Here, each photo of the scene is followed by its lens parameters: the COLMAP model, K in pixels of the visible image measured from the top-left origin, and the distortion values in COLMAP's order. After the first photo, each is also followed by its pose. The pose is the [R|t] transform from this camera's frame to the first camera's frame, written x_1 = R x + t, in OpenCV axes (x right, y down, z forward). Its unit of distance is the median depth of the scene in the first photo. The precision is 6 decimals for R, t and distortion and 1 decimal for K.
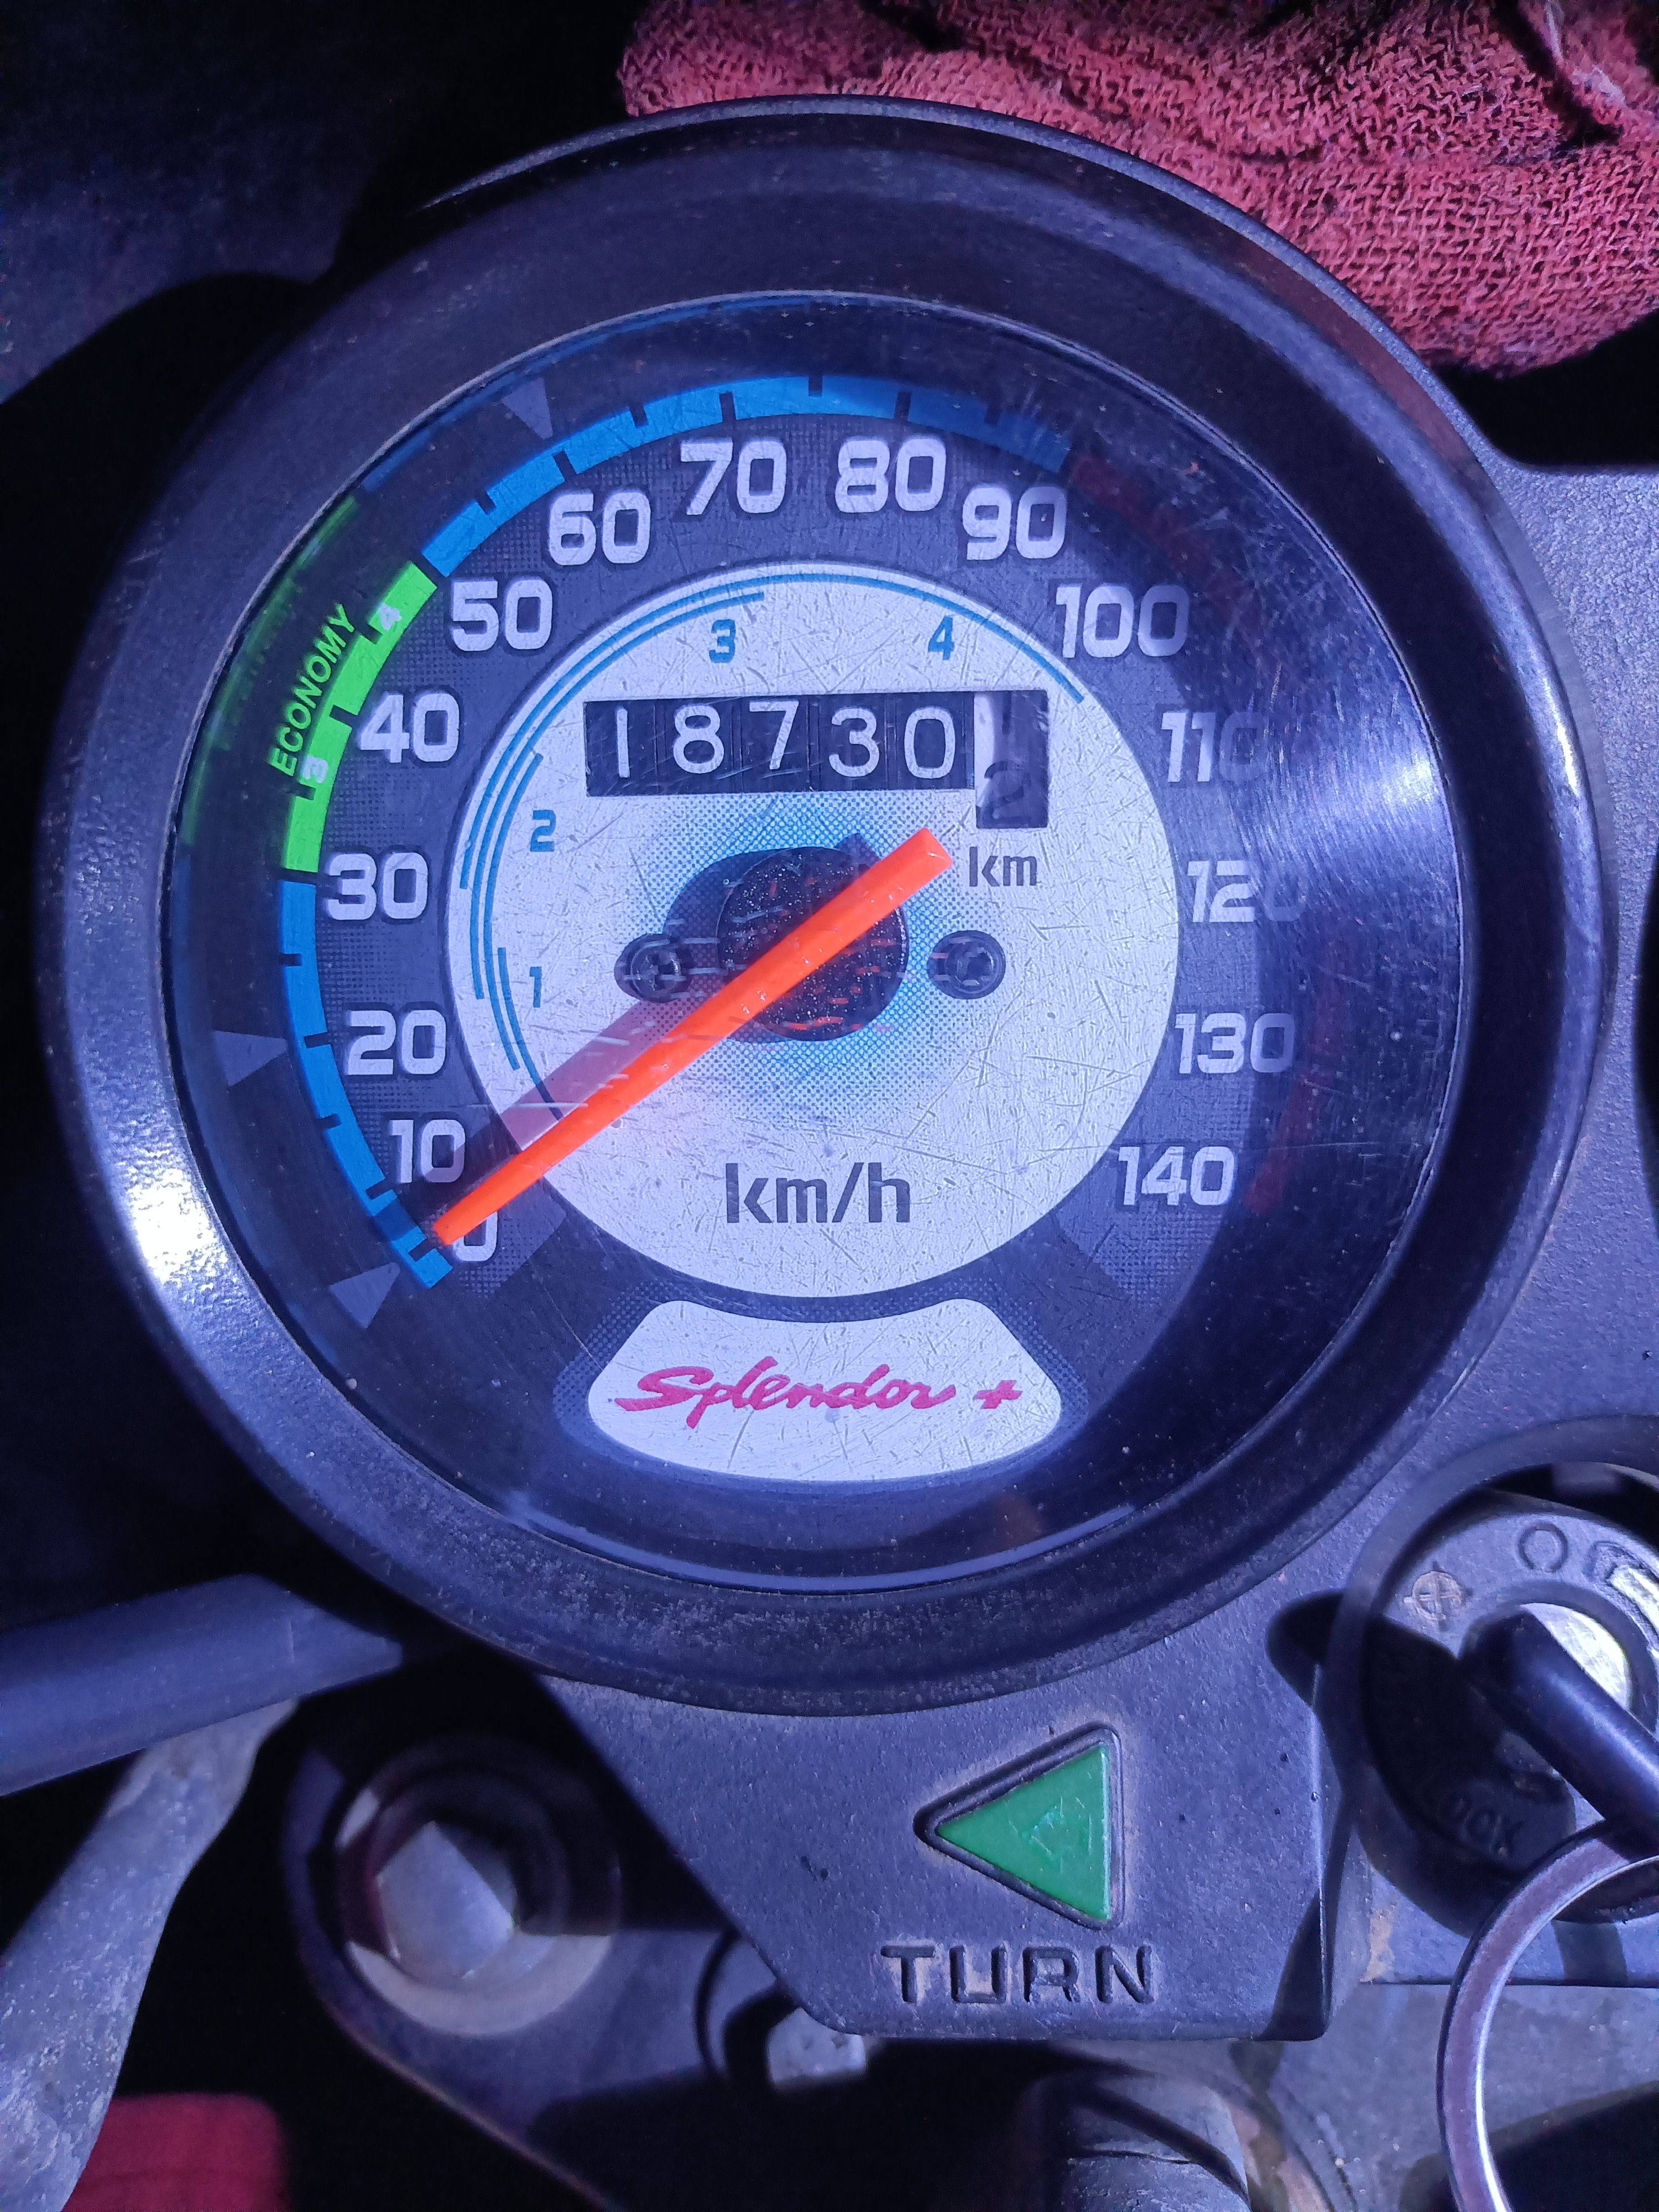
lens RADIAL K [[1852.2, 0, 825.1], [0, 1852.2, 1113.4], [0, 0, 1]] dist [-0.060480, 0.007215]
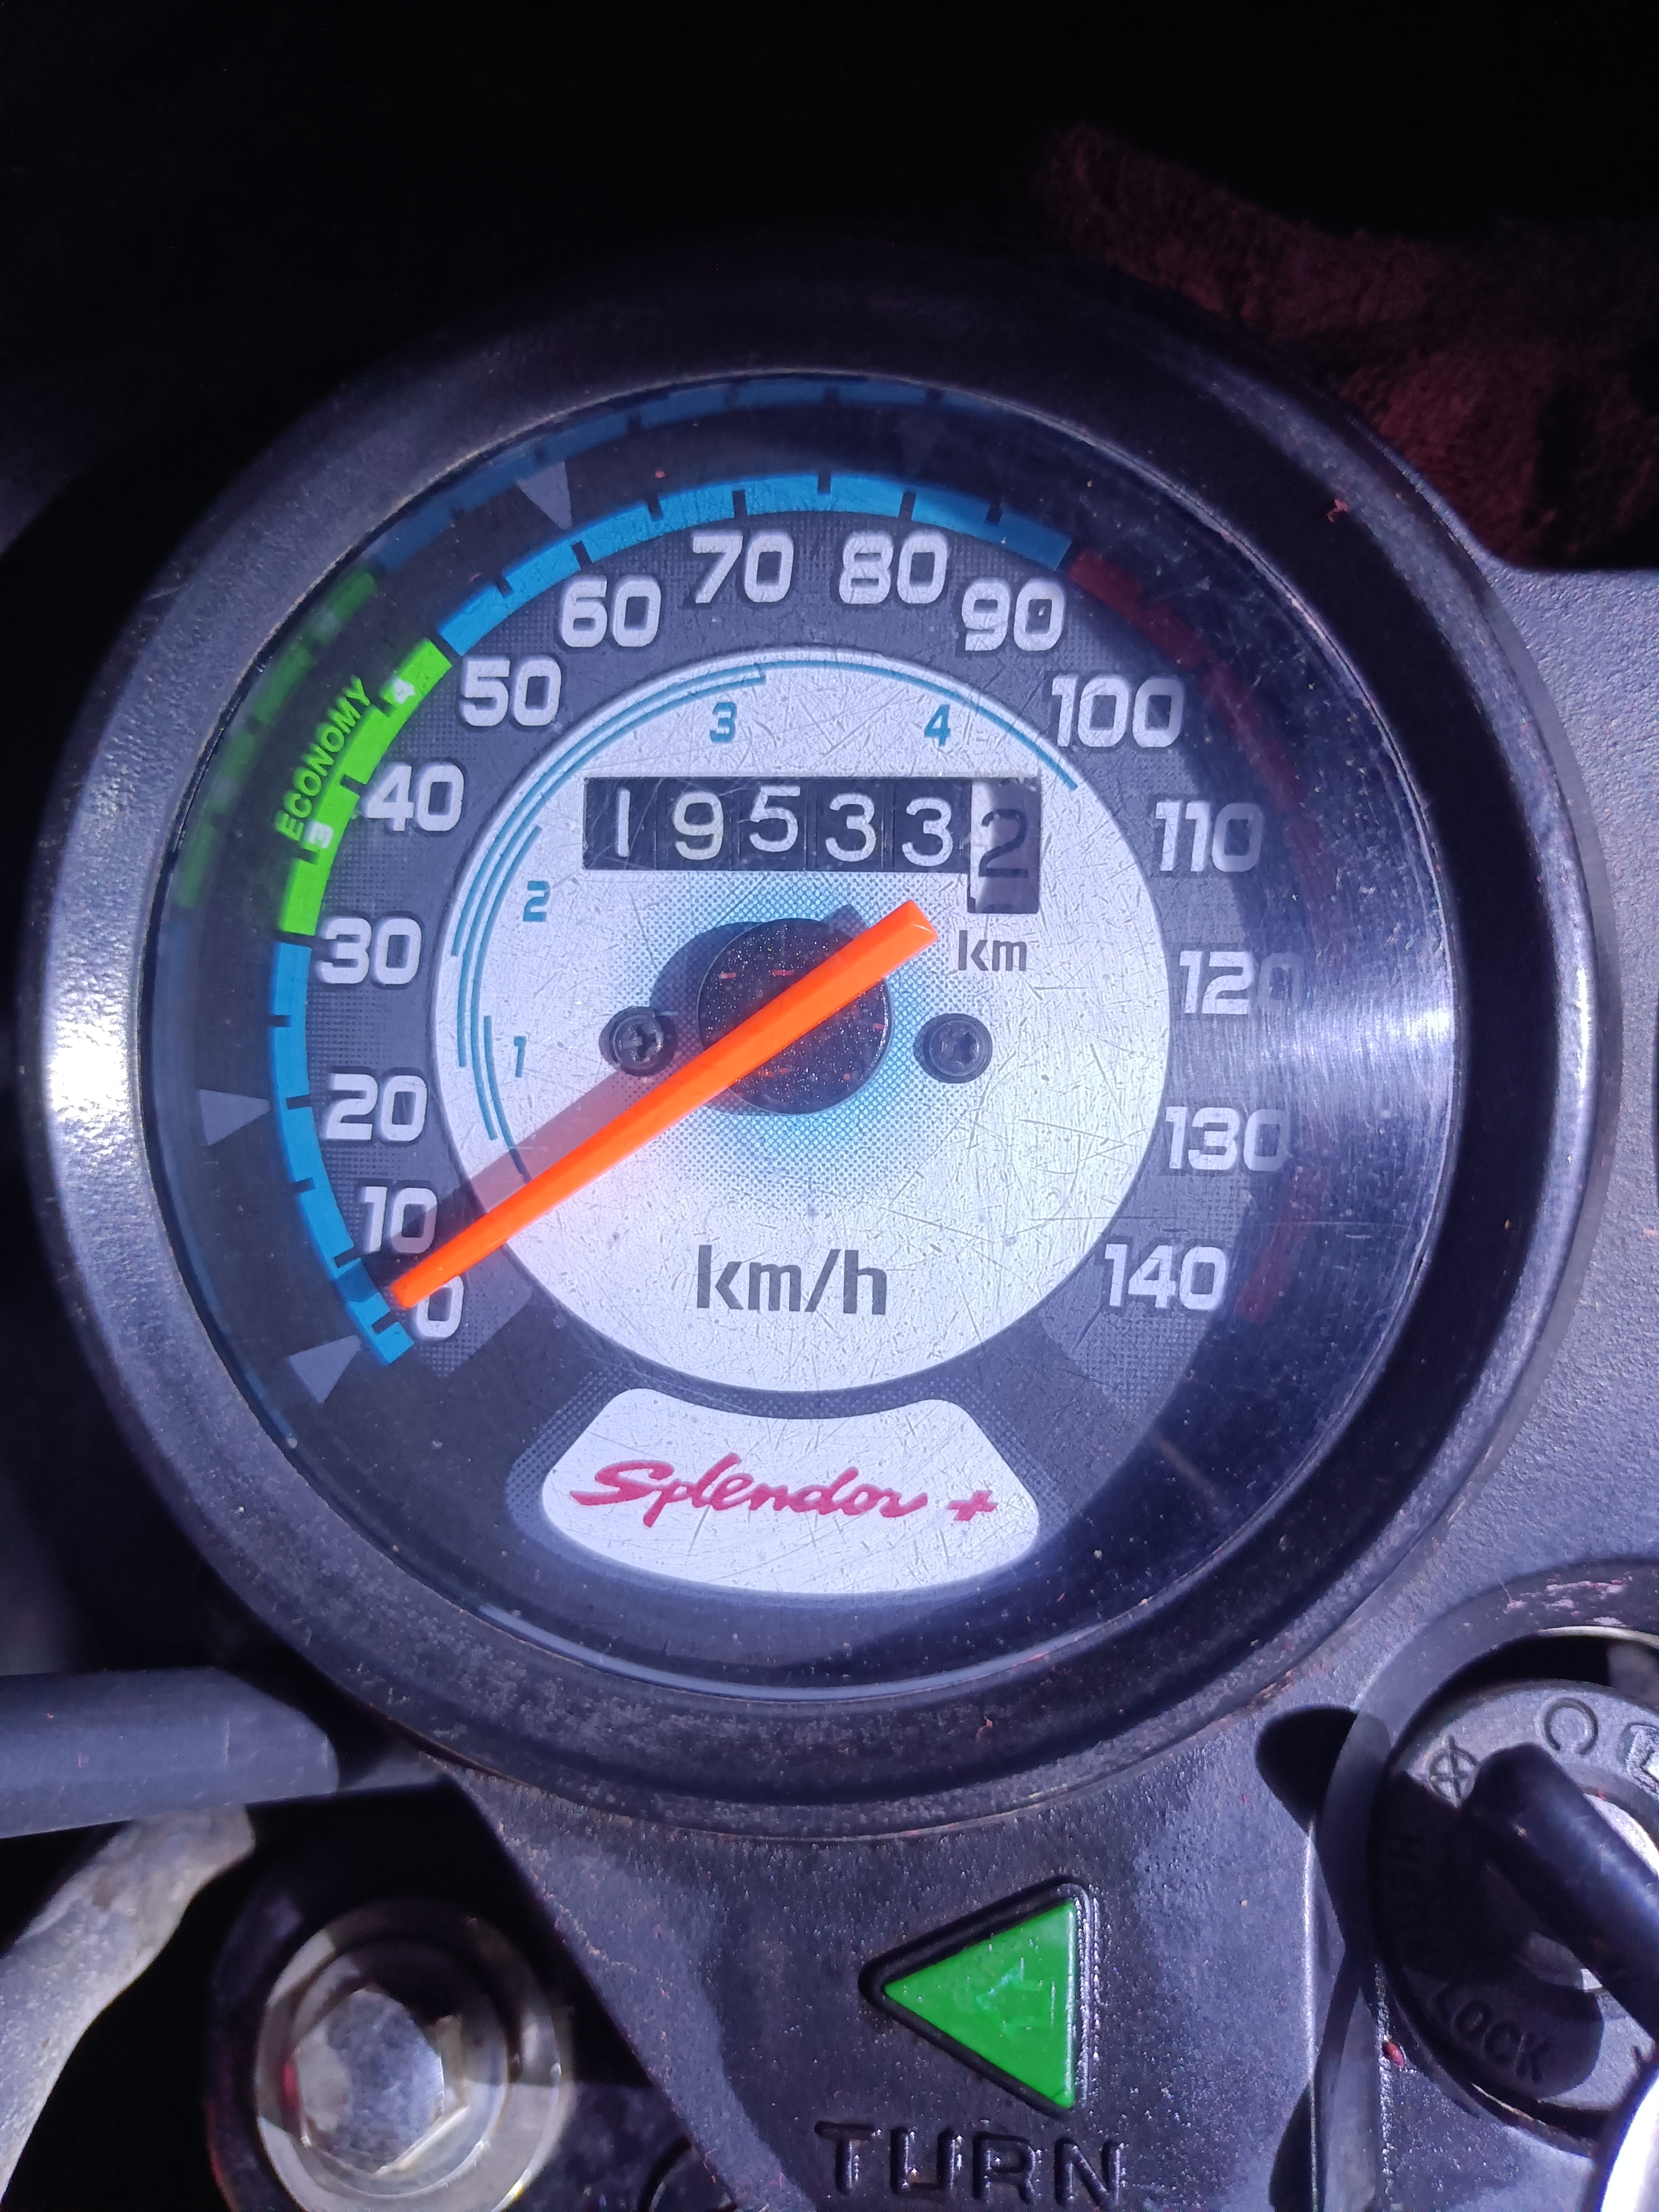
lens RADIAL K [[1852.2, 0, 823.3], [0, 1852.2, 1086.5], [0, 0, 1]] dist [-0.060480, 0.007215]
pose [[0.997646, 0.043028, -0.053392, 0.061627], [-0.051781, 0.983164, -0.175233, 0.115496], [0.044953, 0.177585, 0.983078, 0.035667]]
